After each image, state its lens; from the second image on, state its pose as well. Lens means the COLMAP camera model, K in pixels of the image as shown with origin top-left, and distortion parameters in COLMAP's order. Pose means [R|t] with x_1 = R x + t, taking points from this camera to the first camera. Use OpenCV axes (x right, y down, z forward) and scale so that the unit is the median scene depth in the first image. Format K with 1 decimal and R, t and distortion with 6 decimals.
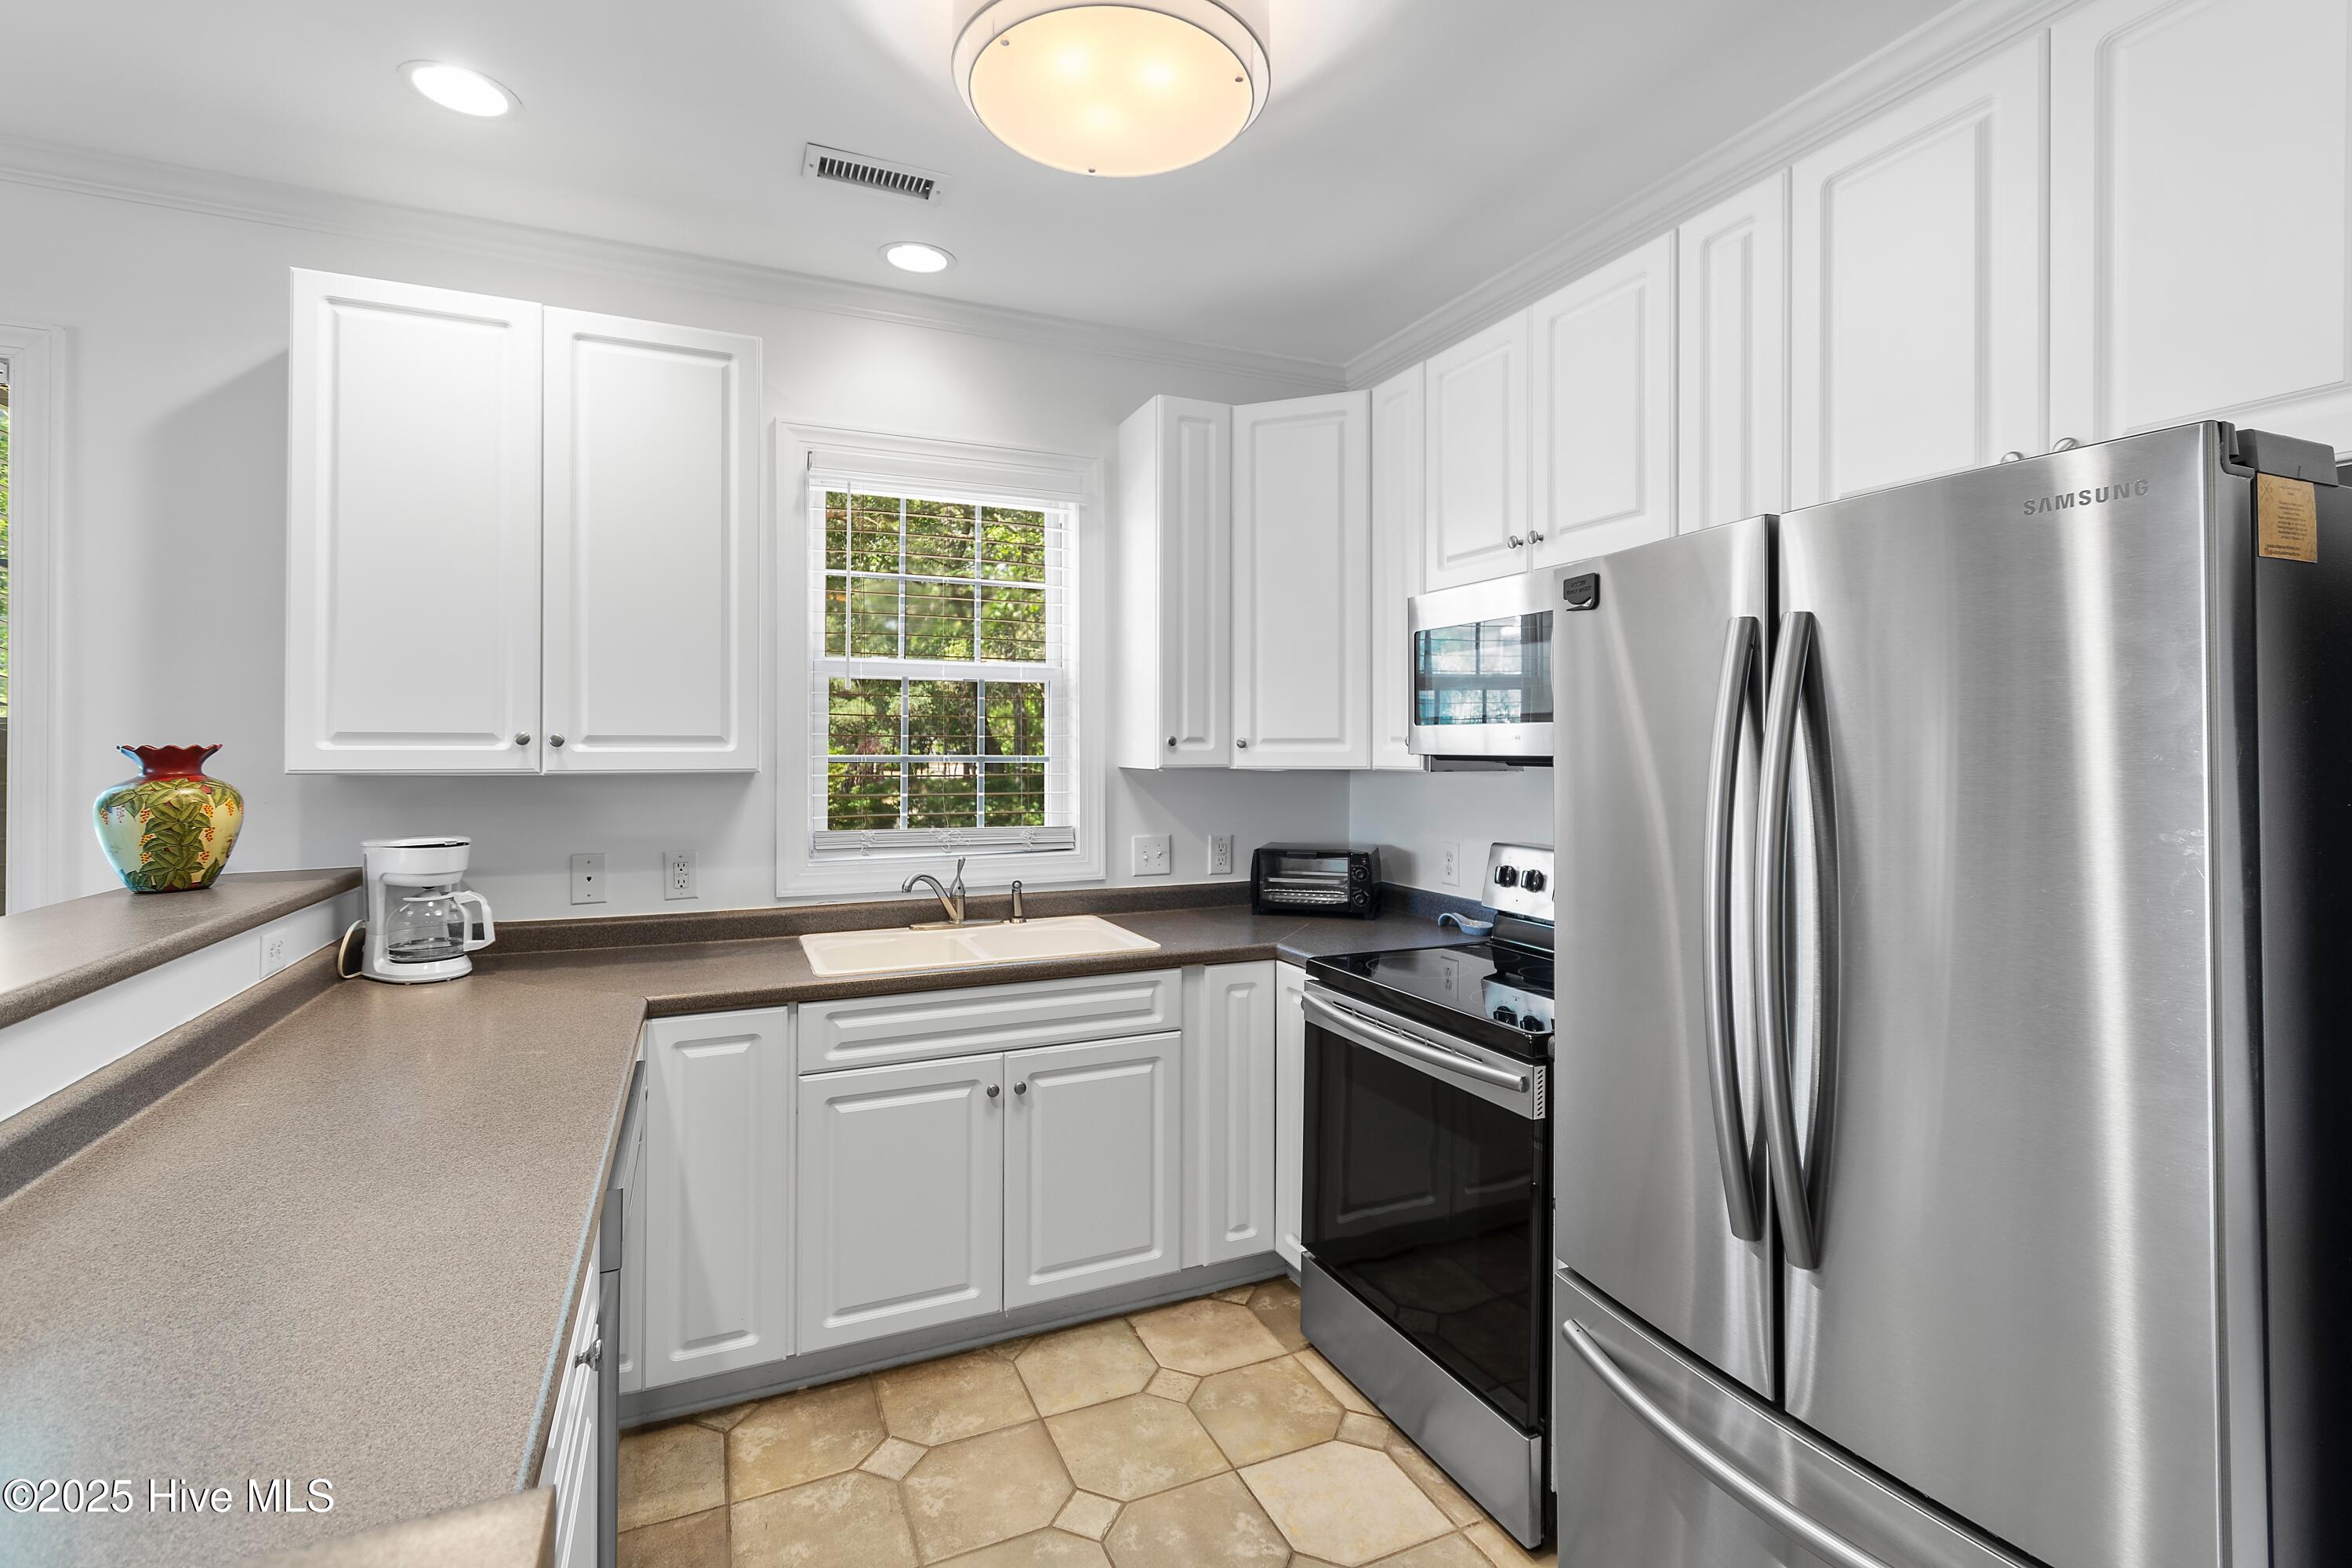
lens RADIAL K [[1051.8, 0, 1183.9], [0, 1051.8, 748.2], [0, 0, 1]] dist [0.002782, -0.000550]
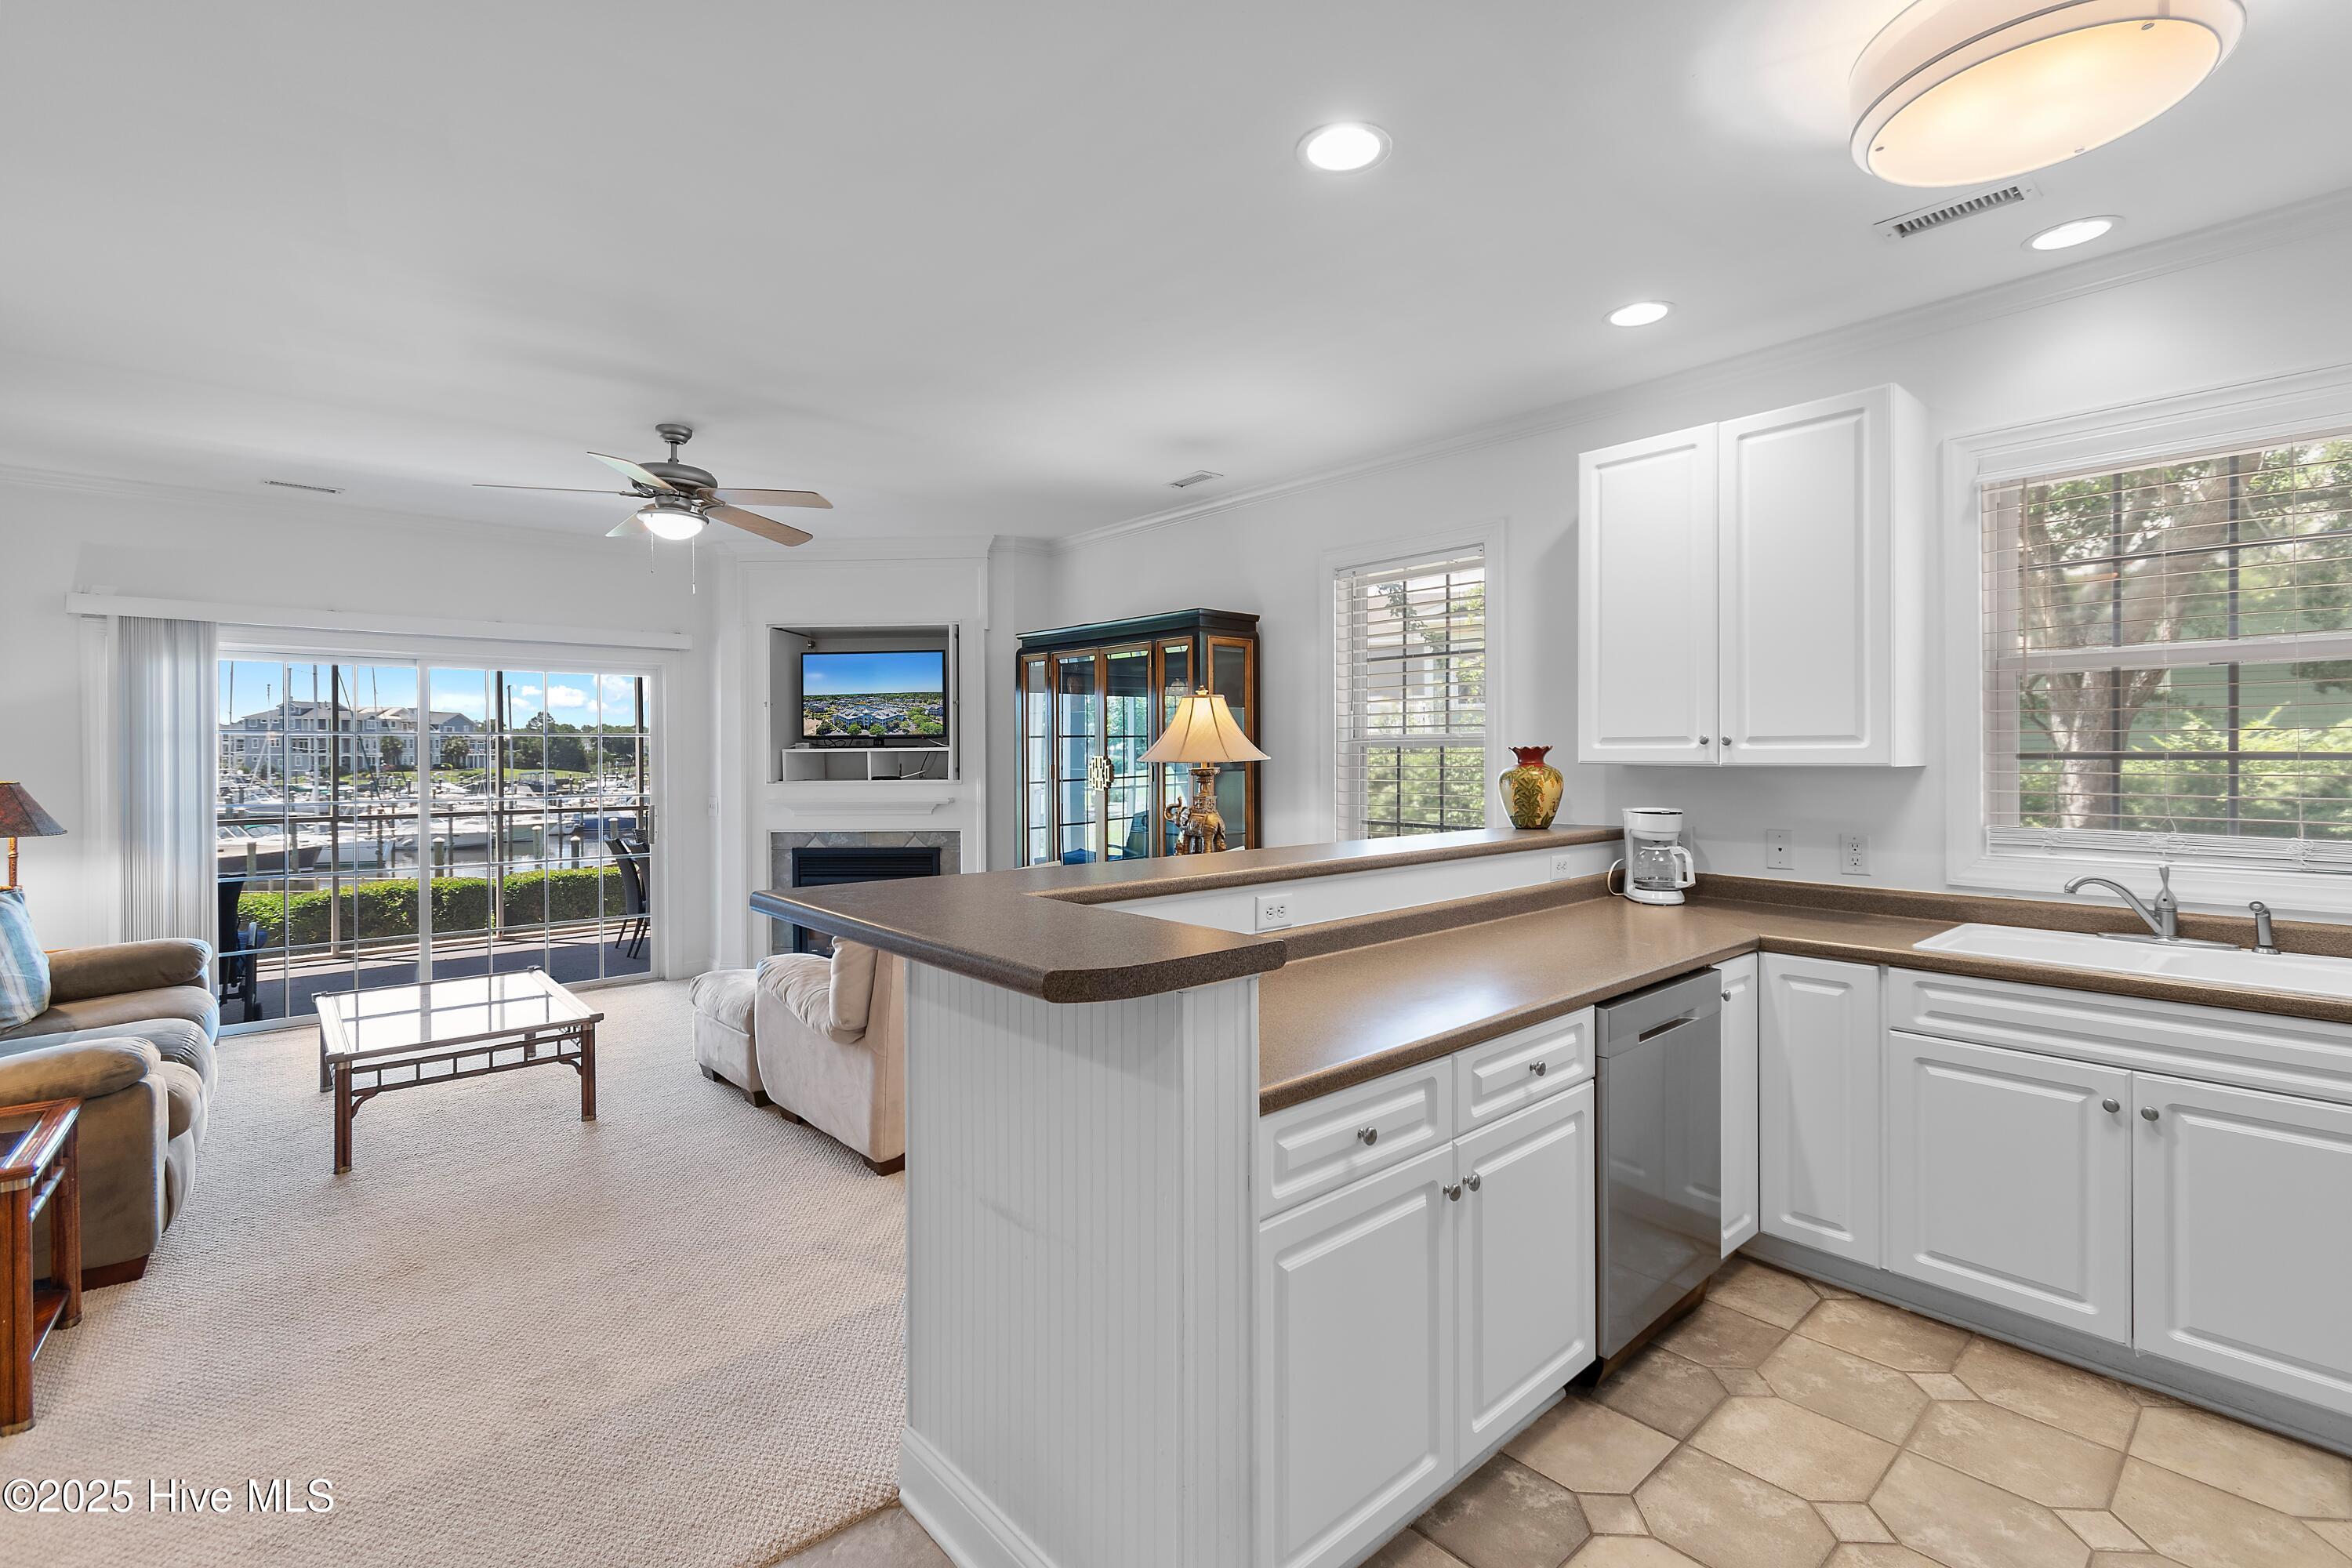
lens RADIAL K [[1051.8, 0, 1183.9], [0, 1051.8, 748.2], [0, 0, 1]] dist [0.002782, -0.000550]
pose [[0.306443, -0.006585, -0.951866, 0.412433], [0.005443, 0.999972, -0.005166, 0.004674], [0.951874, -0.003598, 0.306470, -0.072014]]
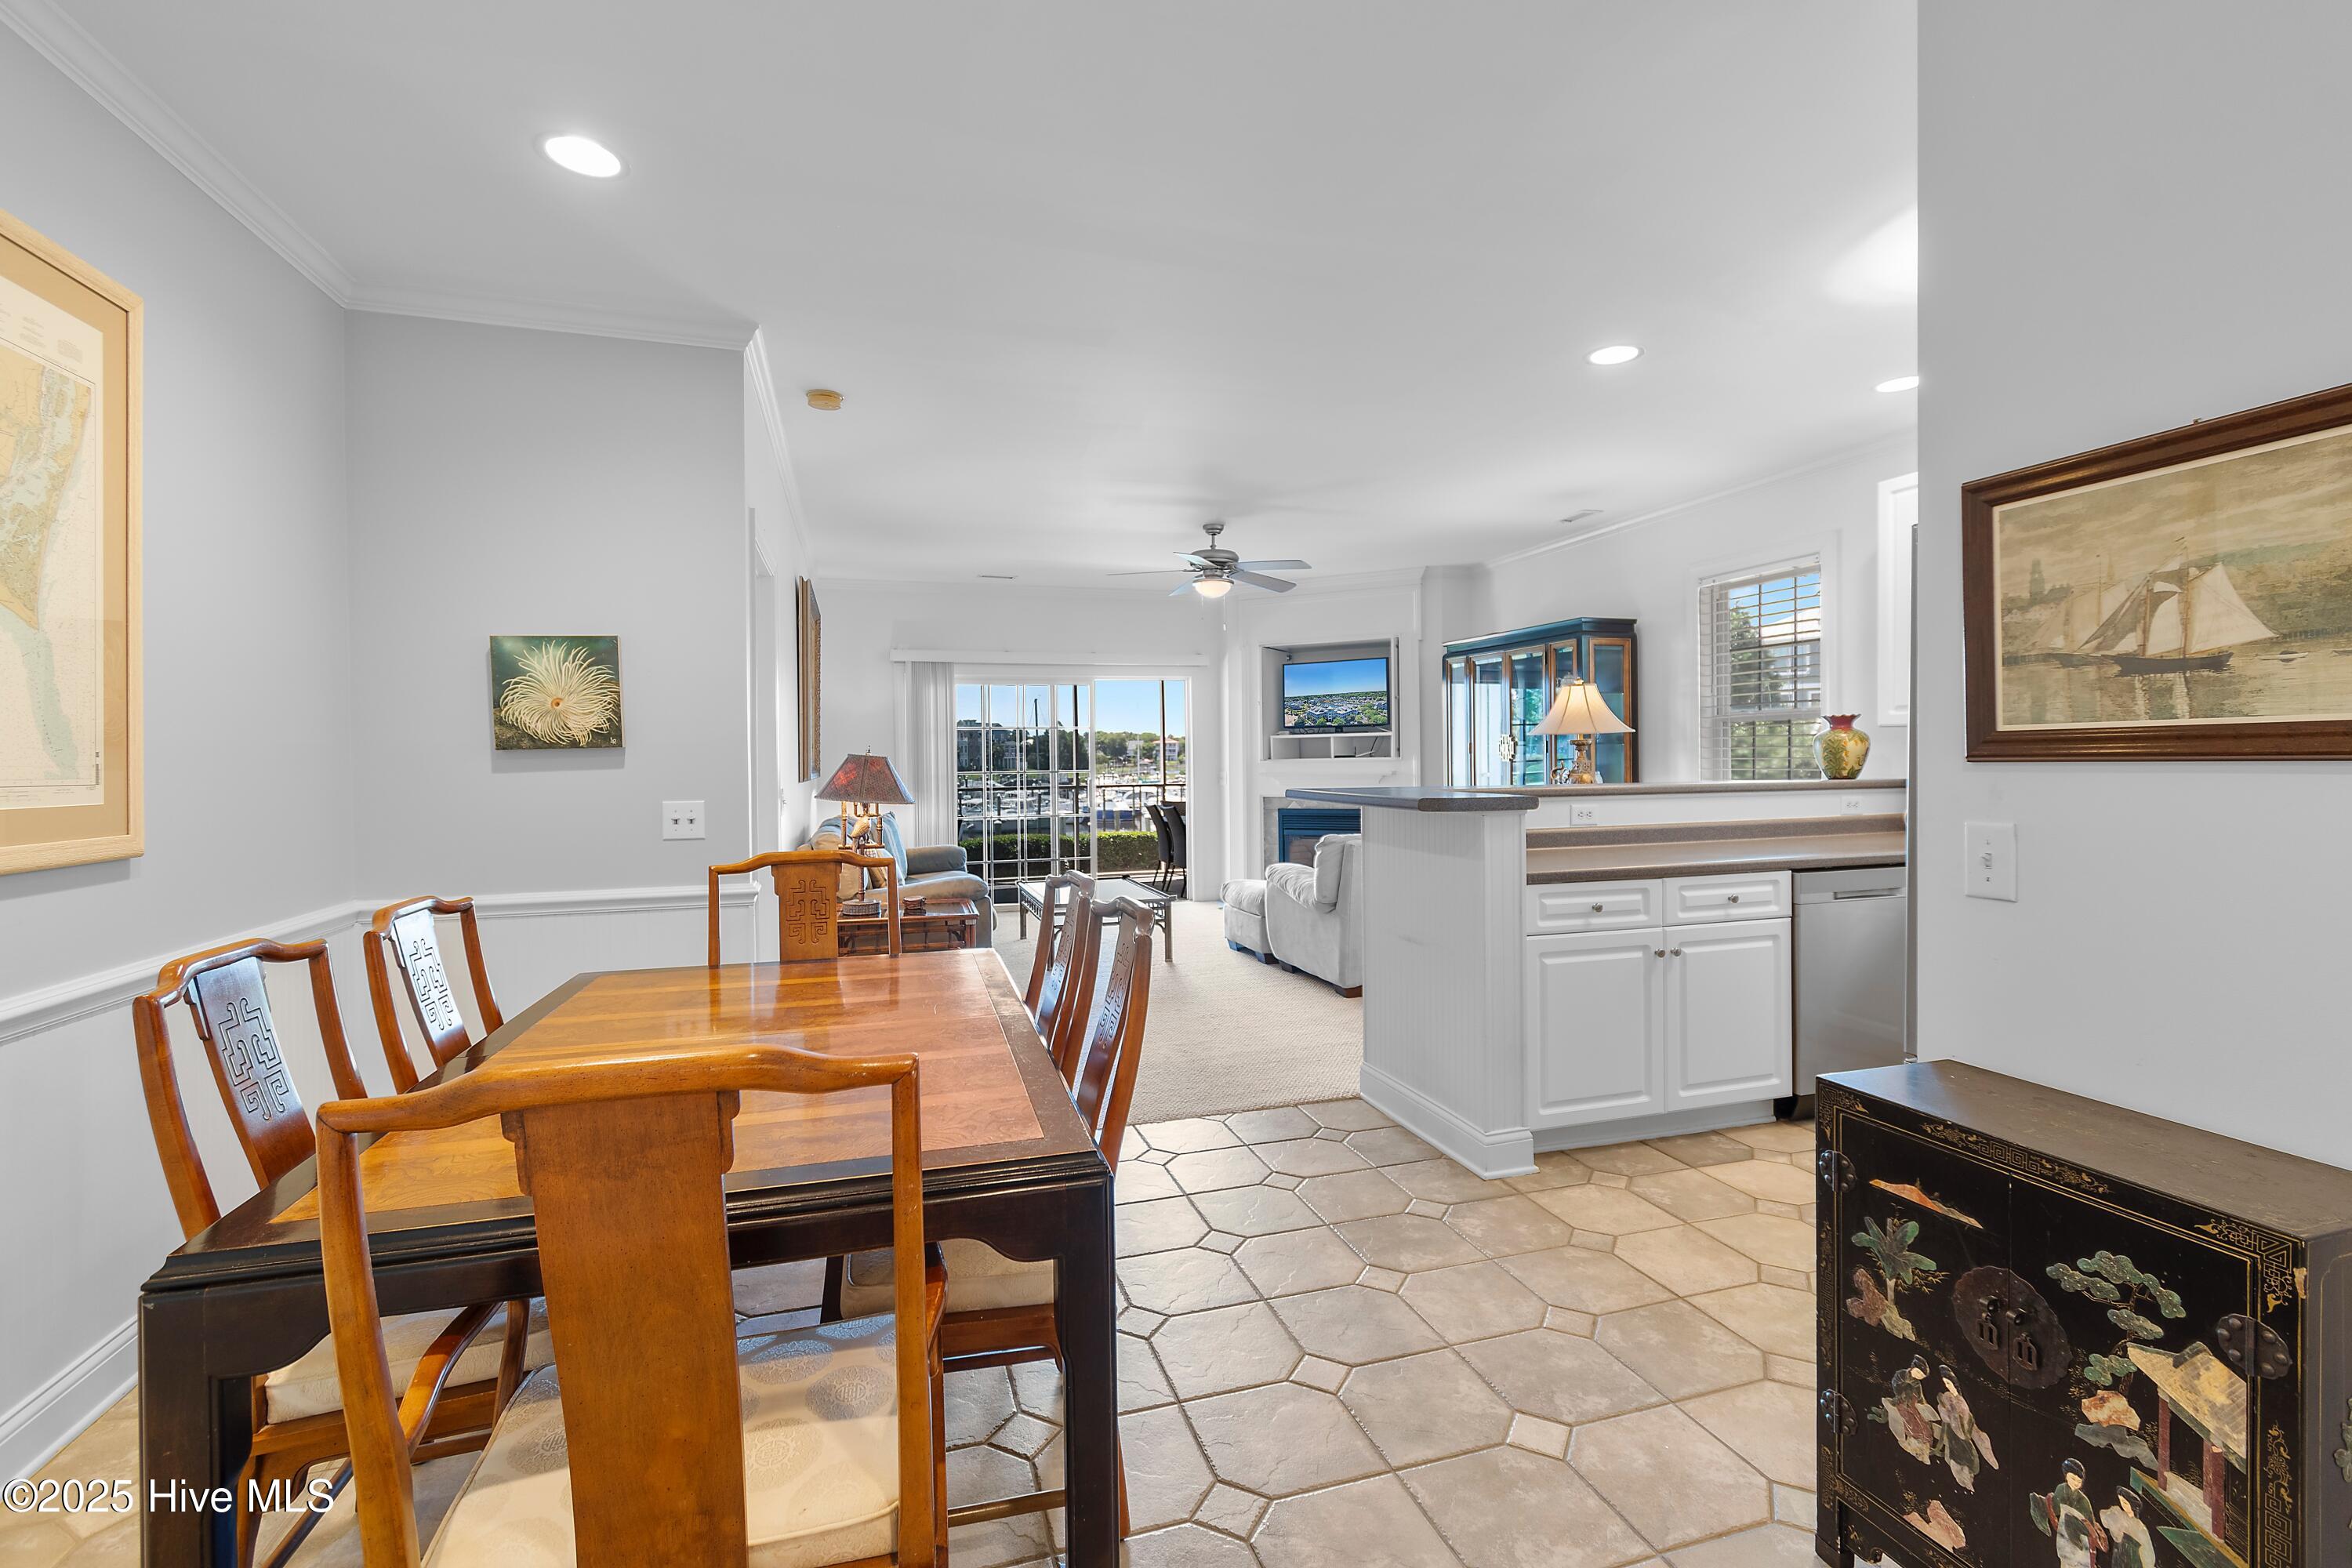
lens RADIAL K [[1038.1, 0, 1181.4], [0, 1038.1, 771.9], [0, 0, 1]] dist [0.001078, -0.000710]
pose [[-0.115463, 0.014433, -0.993207, 1.073718], [0.013981, 0.999819, 0.012904, 0.054152], [0.993213, -0.012396, -0.115644, -0.110671]]
